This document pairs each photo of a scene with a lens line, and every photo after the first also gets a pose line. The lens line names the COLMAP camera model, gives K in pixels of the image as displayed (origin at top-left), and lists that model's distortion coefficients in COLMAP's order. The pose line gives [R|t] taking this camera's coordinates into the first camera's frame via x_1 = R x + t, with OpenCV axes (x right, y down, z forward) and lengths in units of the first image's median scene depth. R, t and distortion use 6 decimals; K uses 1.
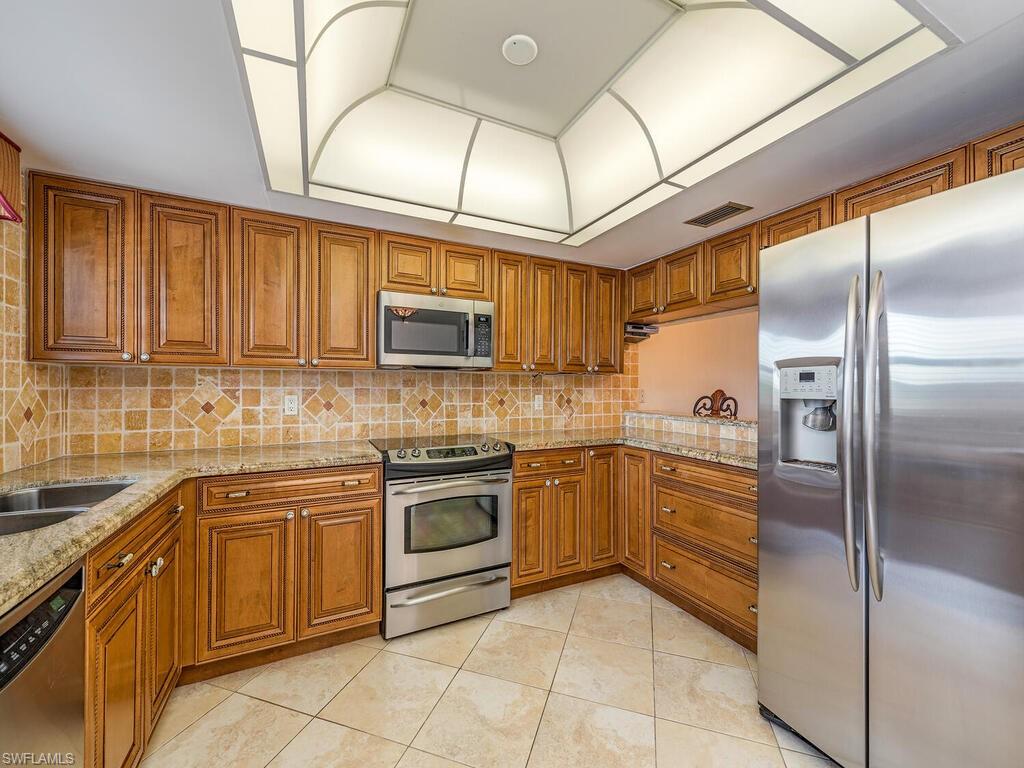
lens RADIAL K [[410.0, 0, 512.0], [0, 410.0, 384.0], [0, 0, 1]] dist [0.000866, -0.000314]
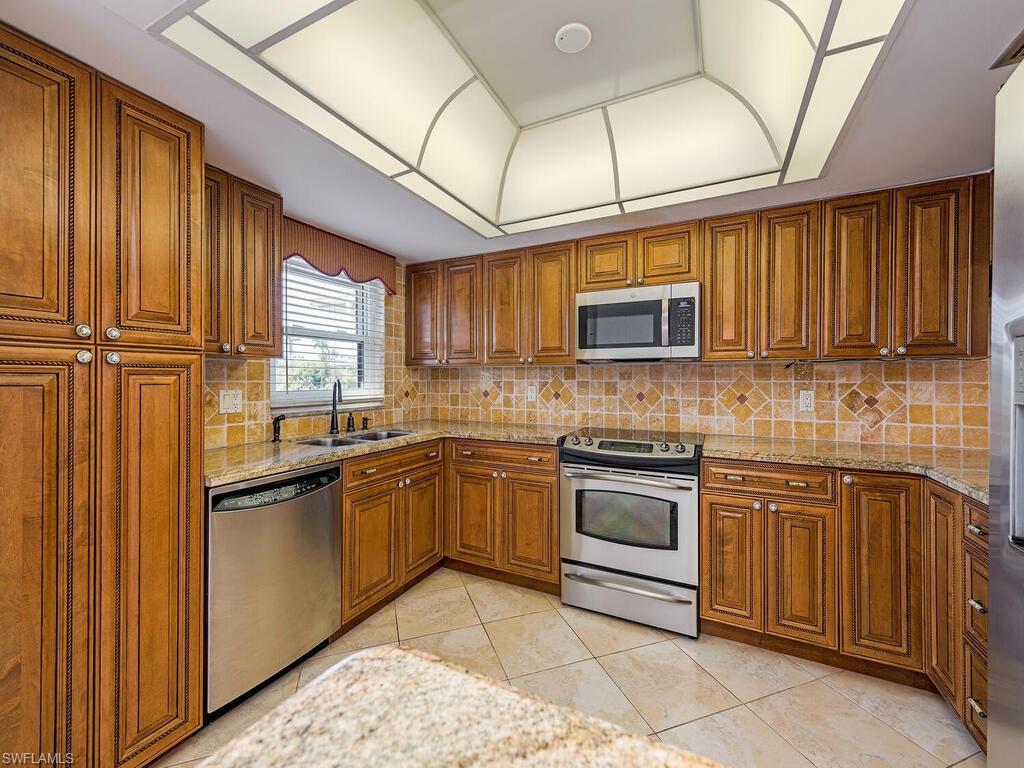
lens RADIAL K [[406.2, 0, 502.1], [0, 406.2, 376.5], [0, 0, 1]] dist [0.008625, -0.006901]
pose [[0.594083, -0.006317, -0.804379, 0.435055], [0.005014, 0.999979, -0.004150, 0.001997], [0.804388, -0.001568, 0.594102, 0.174051]]
